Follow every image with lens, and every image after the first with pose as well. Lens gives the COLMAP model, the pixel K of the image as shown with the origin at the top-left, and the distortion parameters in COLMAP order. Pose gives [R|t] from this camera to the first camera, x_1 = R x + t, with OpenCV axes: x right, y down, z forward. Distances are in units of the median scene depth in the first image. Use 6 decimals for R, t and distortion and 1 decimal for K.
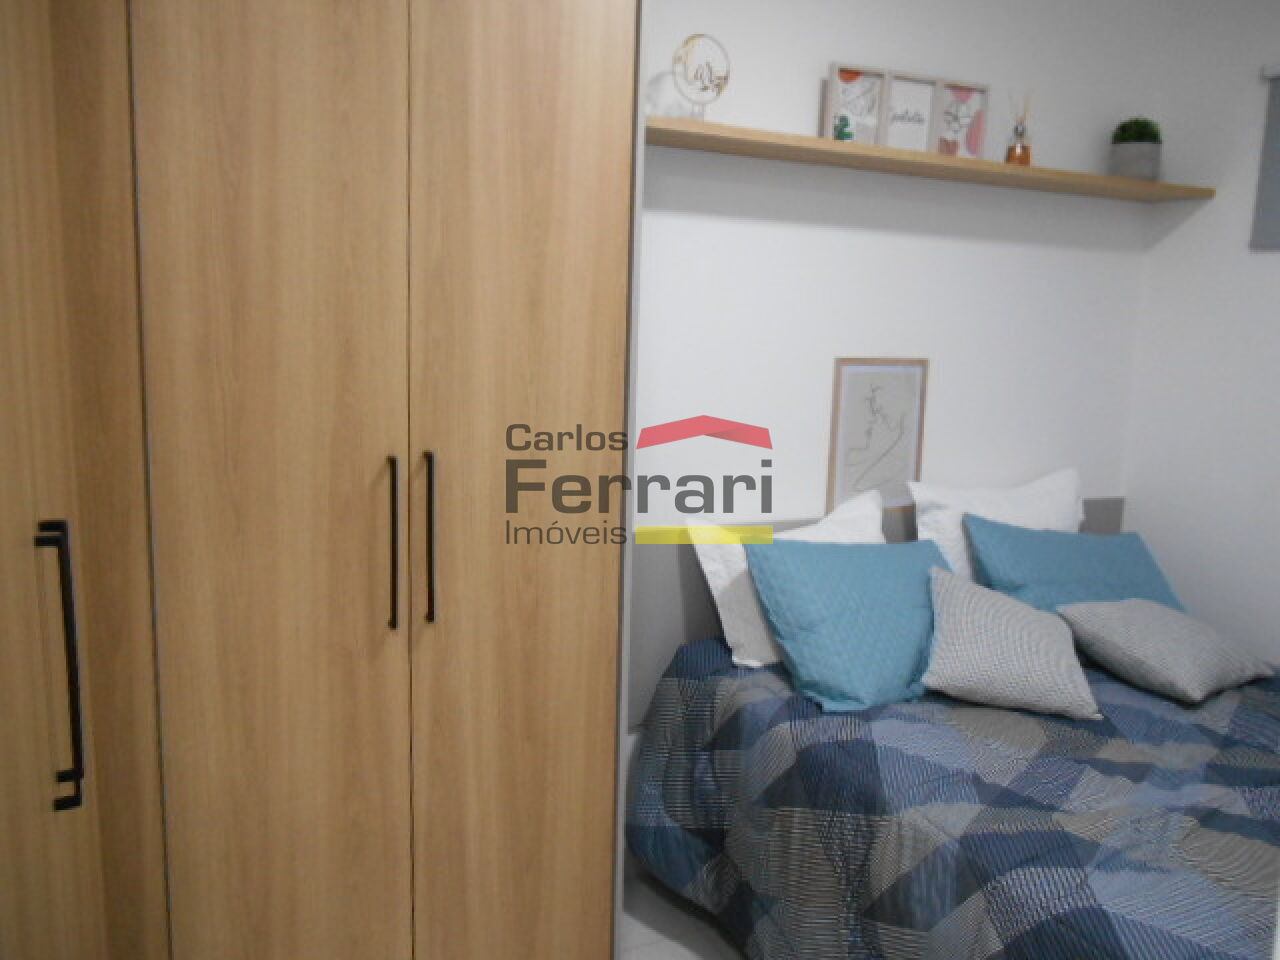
lens RADIAL K [[977.1, 0, 639.9], [0, 977.1, 480.5], [0, 0, 1]] dist [-0.008299, 0.008335]
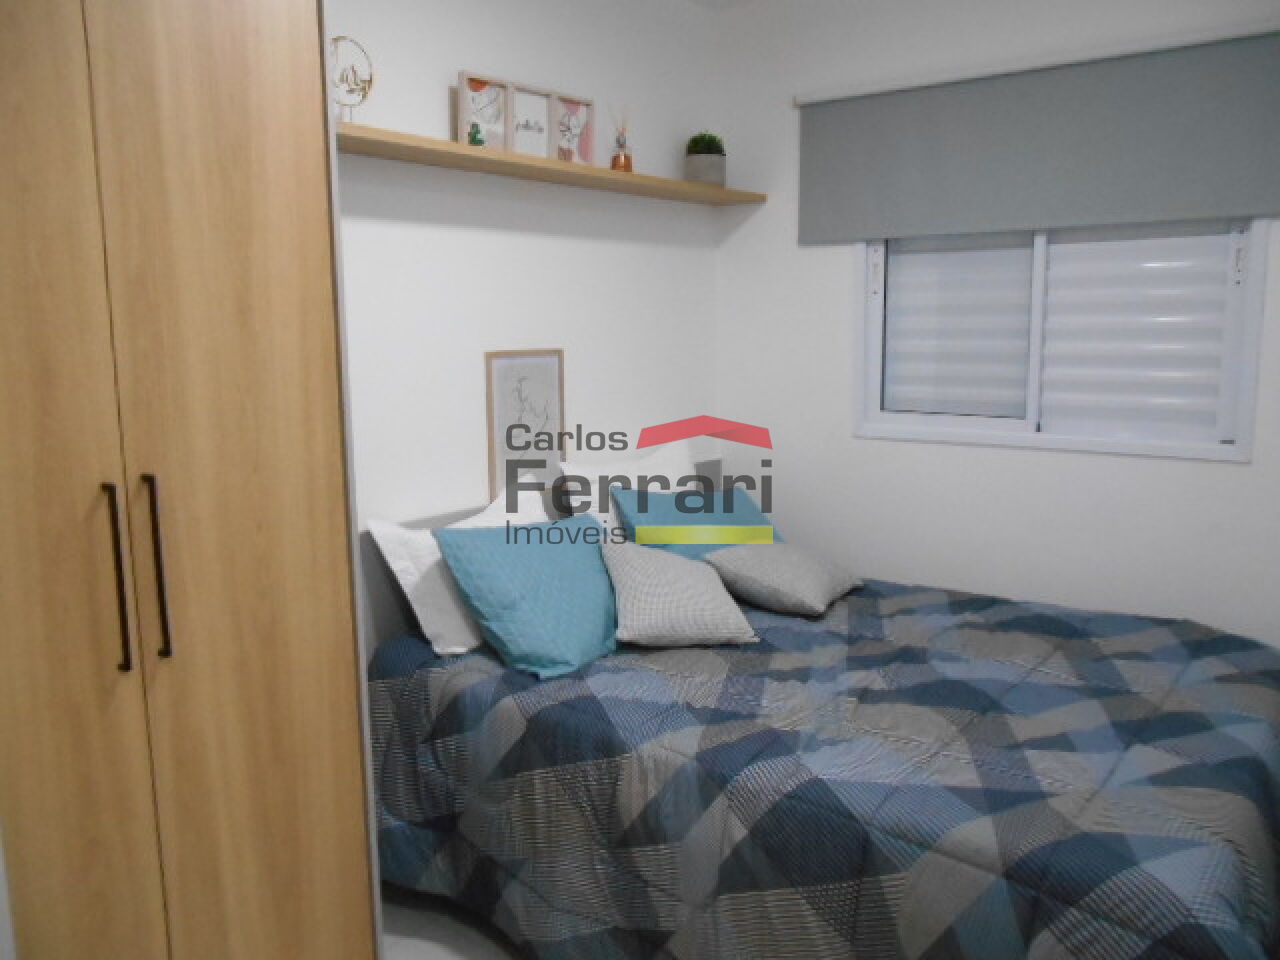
lens RADIAL K [[977.1, 0, 645.0], [0, 977.1, 477.6], [0, 0, 1]] dist [-0.008299, 0.008335]
pose [[0.900911, -0.109562, 0.419947, -0.128686], [0.109269, 0.993702, 0.024837, 0.001292], [-0.420023, 0.023511, 0.907209, -0.028933]]
